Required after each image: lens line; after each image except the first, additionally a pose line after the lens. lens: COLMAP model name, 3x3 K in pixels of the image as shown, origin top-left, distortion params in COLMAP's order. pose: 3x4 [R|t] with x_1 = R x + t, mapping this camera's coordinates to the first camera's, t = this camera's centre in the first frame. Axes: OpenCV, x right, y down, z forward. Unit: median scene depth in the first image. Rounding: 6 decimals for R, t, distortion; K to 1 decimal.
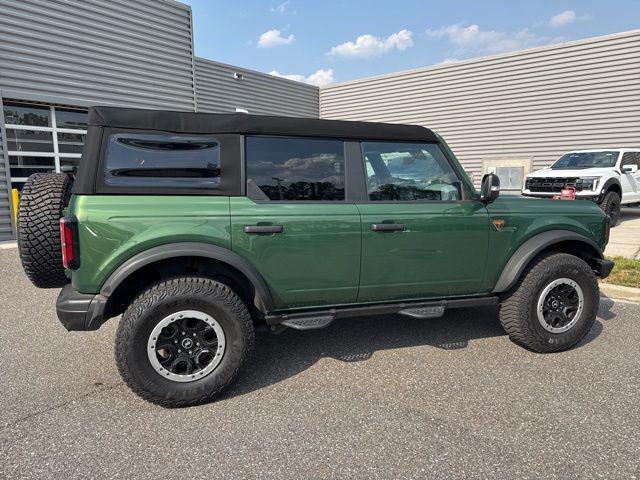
lens RADIAL K [[455.0, 0, 321.5], [0, 455.0, 239.6], [0, 0, 1]] dist [0.042574, -0.052249]
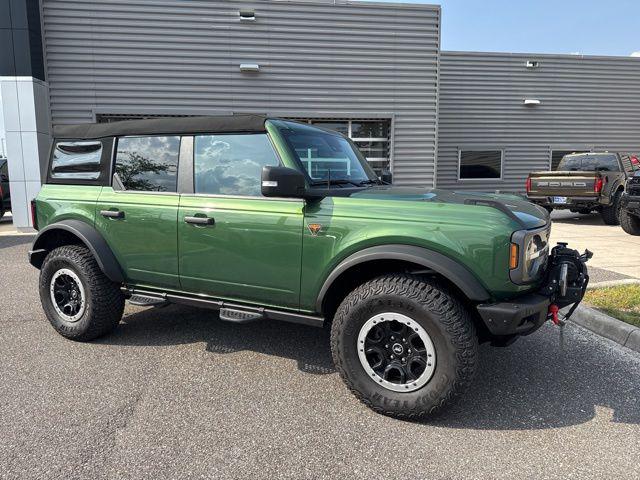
lens RADIAL K [[455.0, 0, 316.9], [0, 455.0, 241.8], [0, 0, 1]] dist [0.042574, -0.052249]
pose [[0.708246, 0.094942, -0.699553, 0.937940], [-0.094724, 0.994735, 0.039104, -0.039853], [0.699582, 0.038569, 0.713510, 0.428757]]
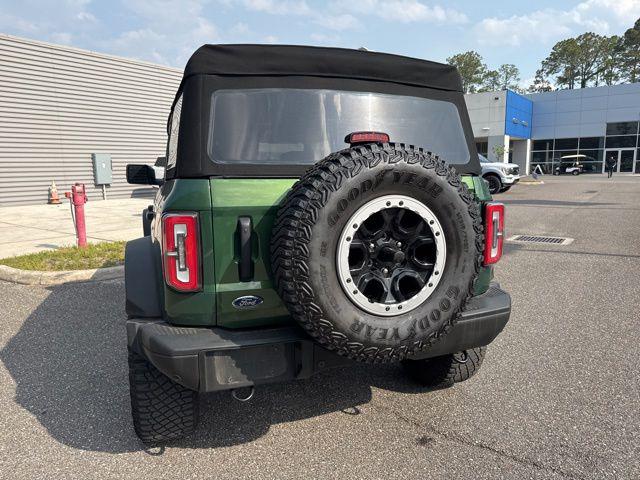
lens RADIAL K [[455.0, 0, 319.3], [0, 455.0, 240.1], [0, 0, 1]] dist [0.042574, -0.052249]
pose [[-0.054511, -0.140808, 0.988535, -1.048528], [0.154211, 0.976942, 0.147661, -0.117300], [-0.986533, 0.160492, -0.031540, 1.034403]]
